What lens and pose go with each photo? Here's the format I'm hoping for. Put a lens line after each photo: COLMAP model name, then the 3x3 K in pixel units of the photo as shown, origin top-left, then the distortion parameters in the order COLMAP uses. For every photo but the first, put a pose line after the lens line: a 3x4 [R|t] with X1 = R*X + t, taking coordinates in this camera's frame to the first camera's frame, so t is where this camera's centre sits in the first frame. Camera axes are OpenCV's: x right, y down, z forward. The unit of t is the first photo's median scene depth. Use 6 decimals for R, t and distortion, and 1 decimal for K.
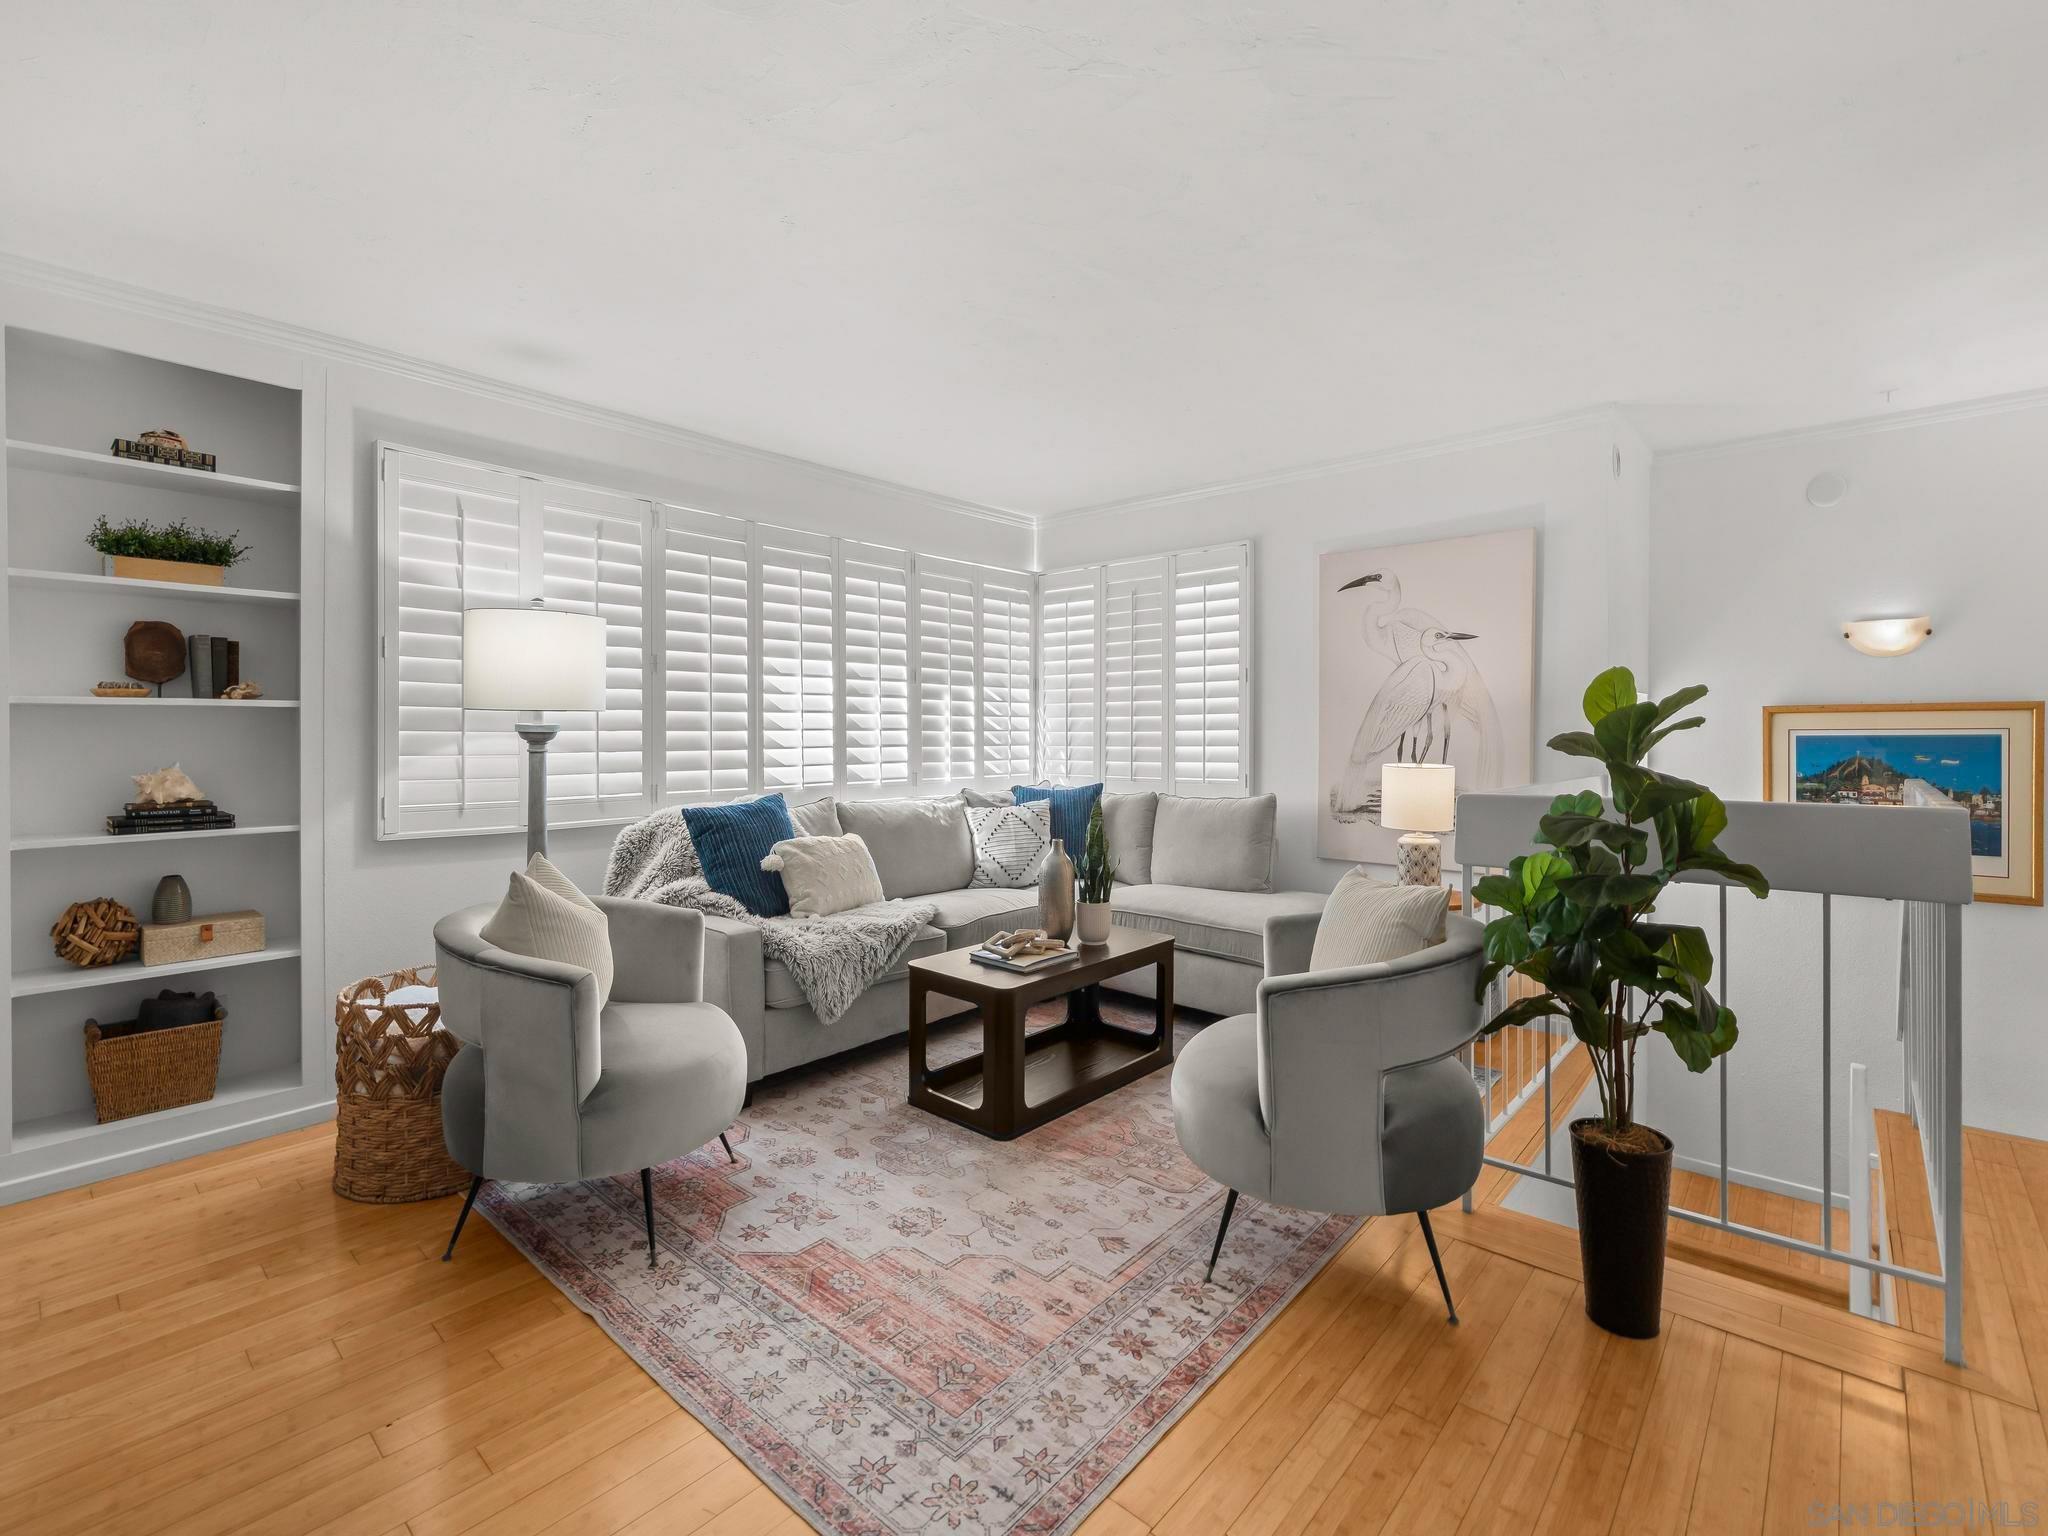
lens RADIAL K [[925.0, 0, 1018.5], [0, 925.0, 739.2], [0, 0, 1]] dist [-0.003093, 0.002146]
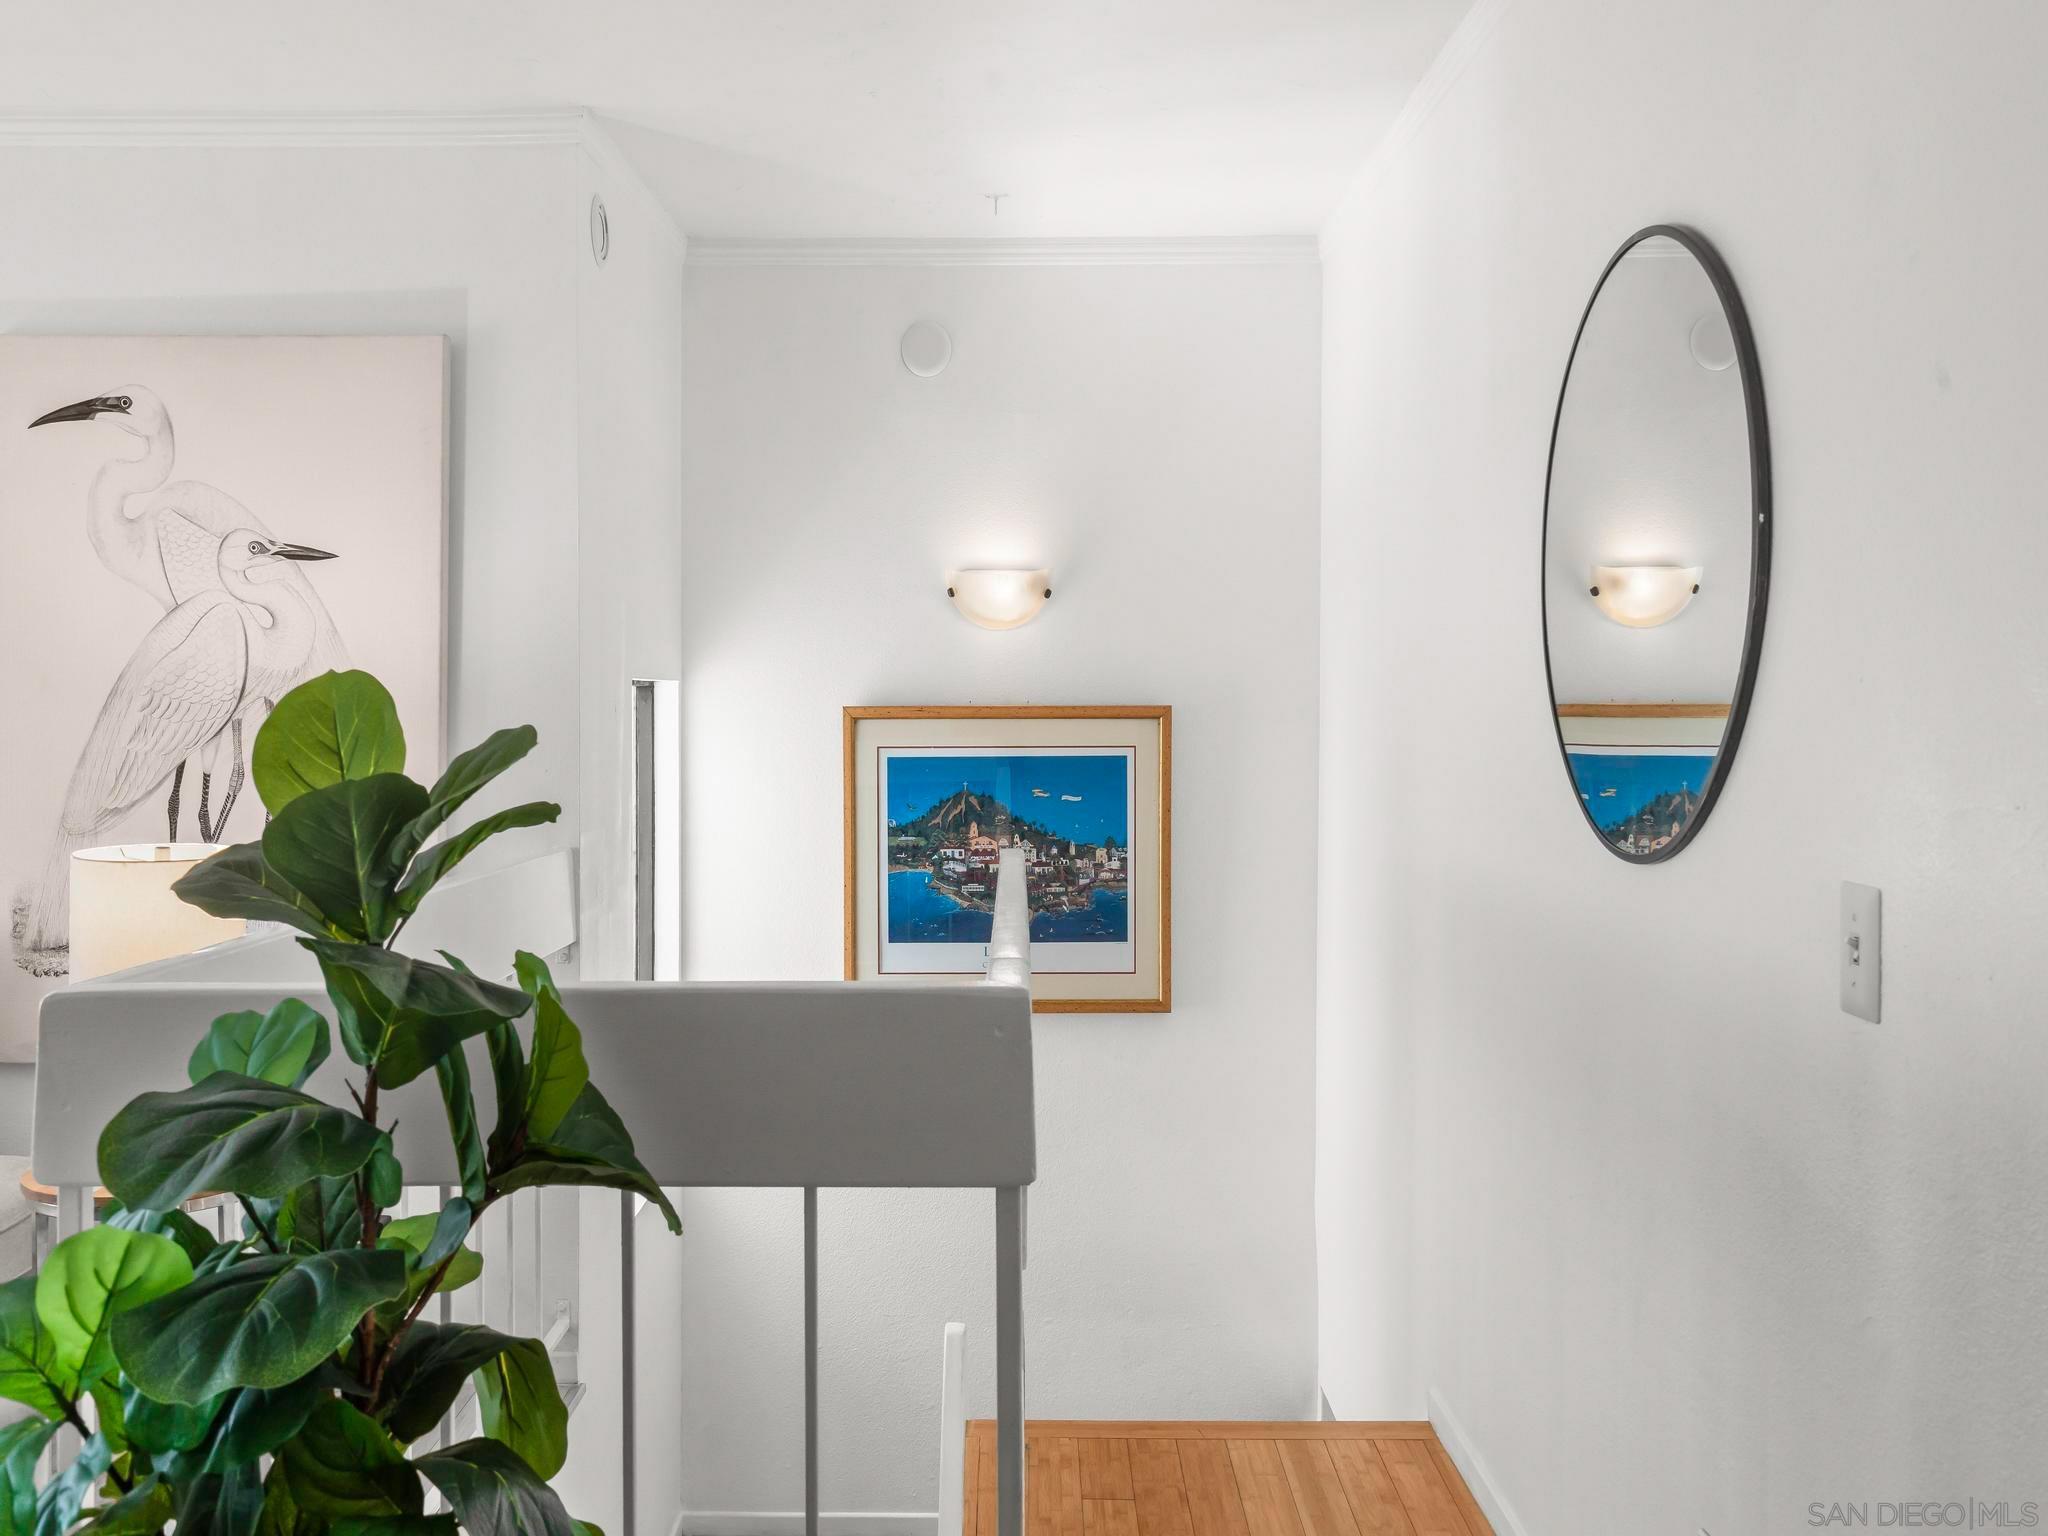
lens RADIAL K [[1639.4, 0, 961.0], [0, 1639.4, 718.5], [0, 0, 1]] dist [0.005437, 0.003880]
pose [[0.765542, -0.001504, 0.643384, 0.315639], [0.002030, 0.999998, -0.000078, -0.043526], [-0.643383, 0.001366, 0.765543, 0.259857]]
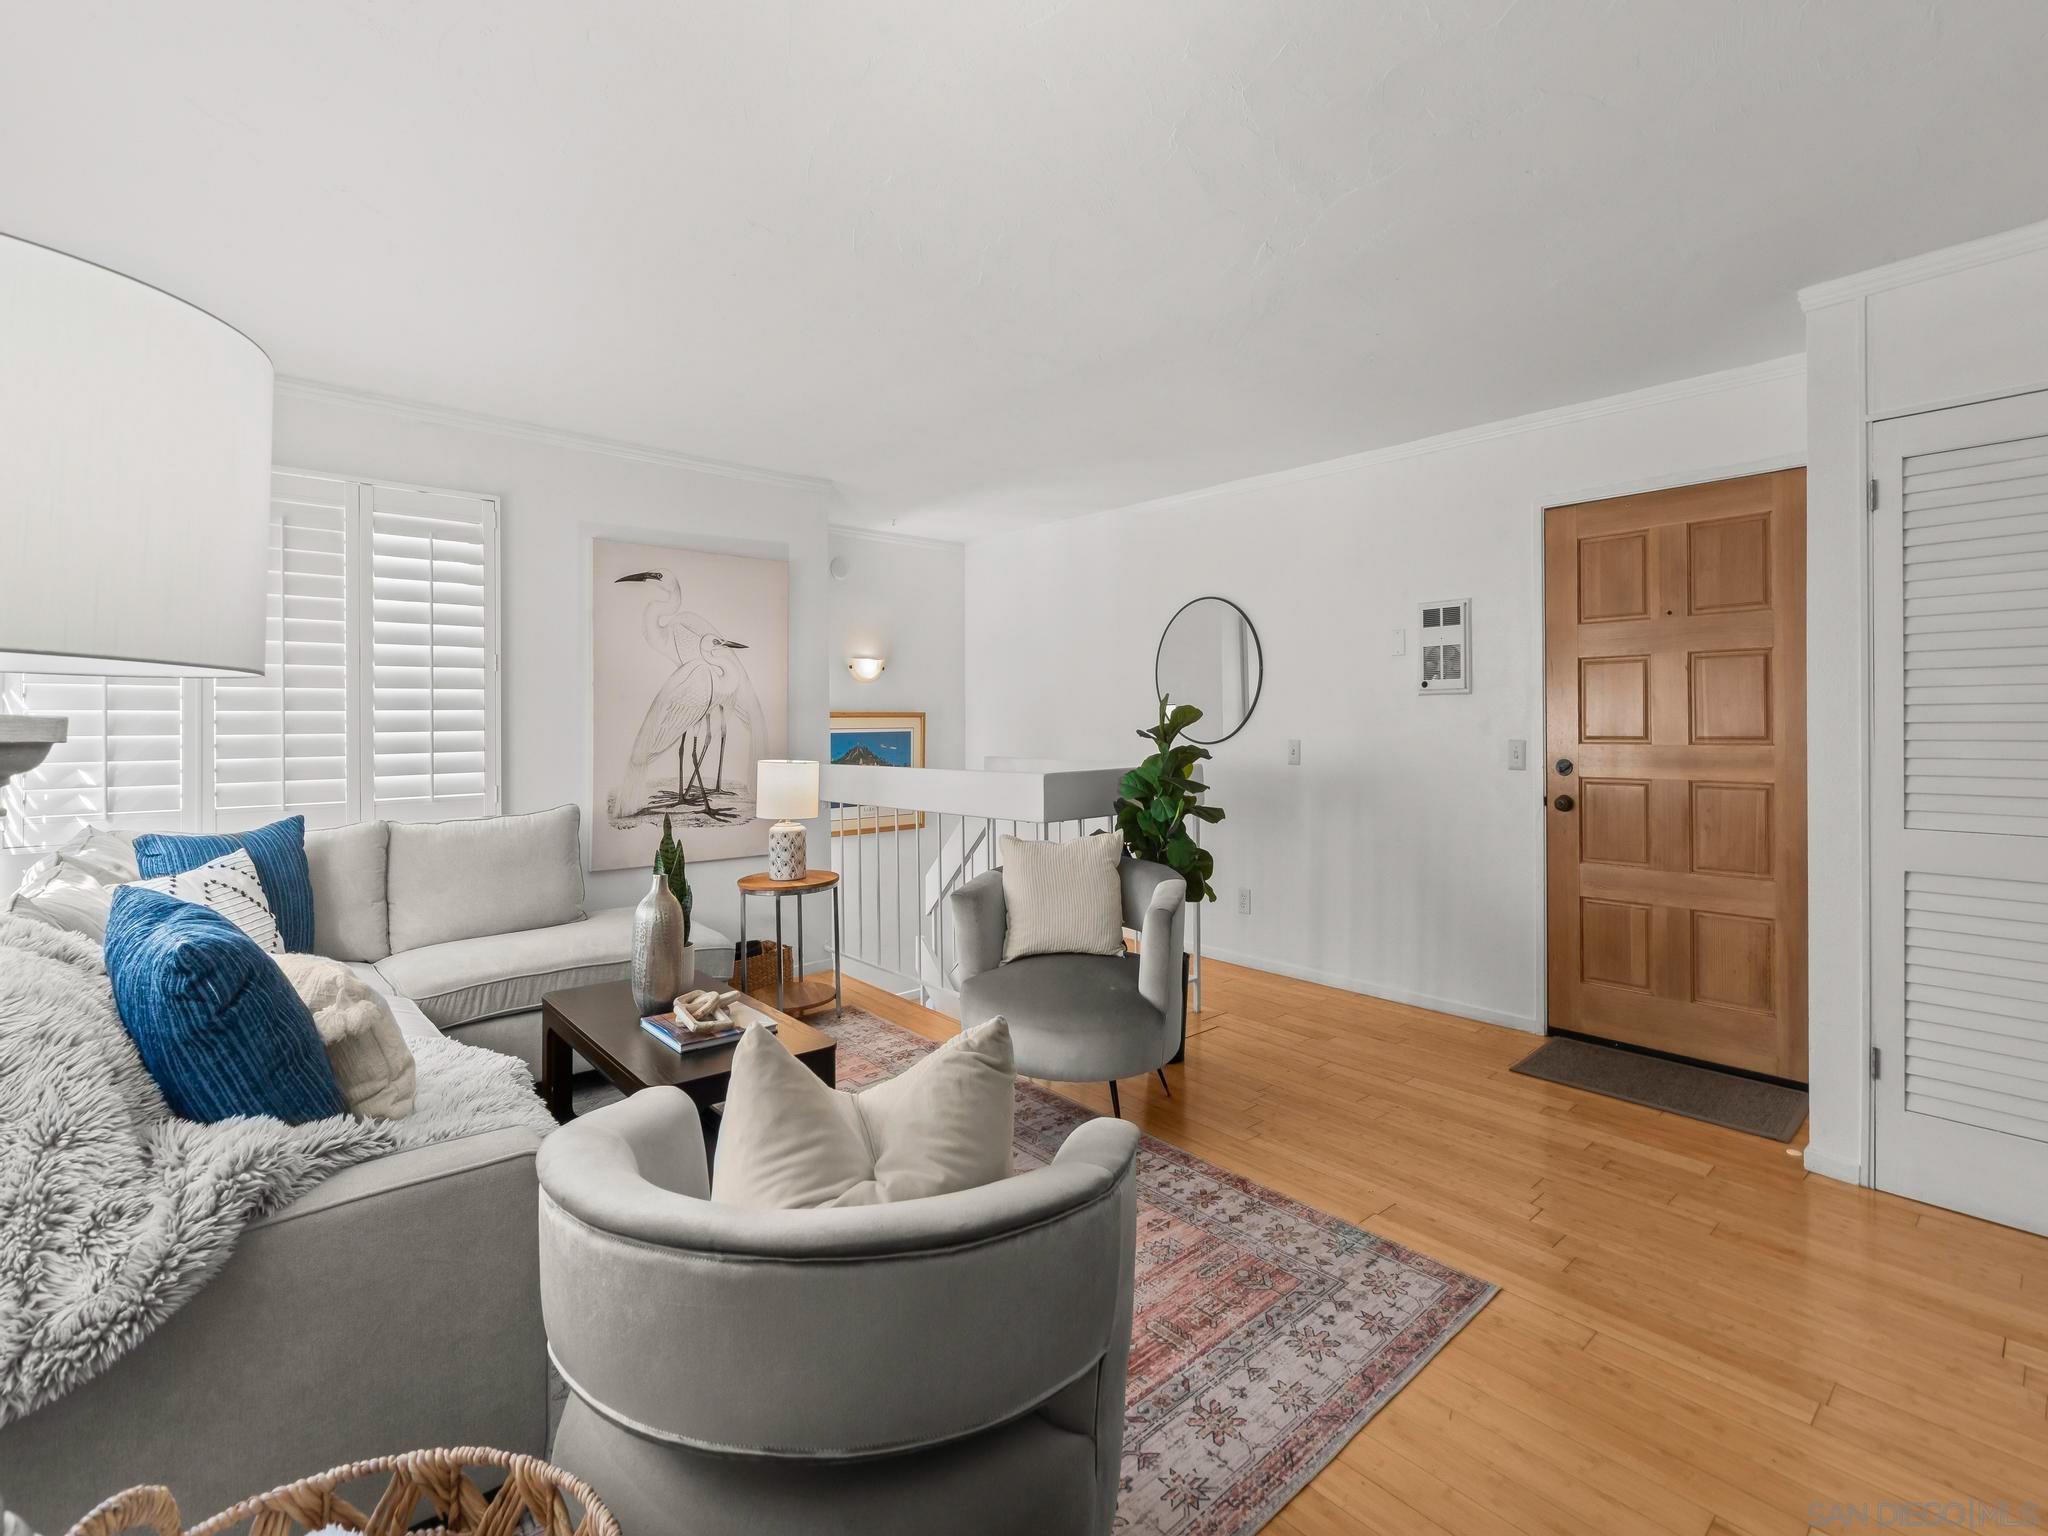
lens RADIAL K [[925.0, 0, 1029.0], [0, 925.0, 730.4], [0, 0, 1]] dist [-0.003093, 0.002146]
pose [[0.124644, -0.003886, 0.992194, -0.882660], [0.013020, 0.999913, 0.002281, -0.011022], [-0.992116, 0.012634, 0.124684, 0.787025]]
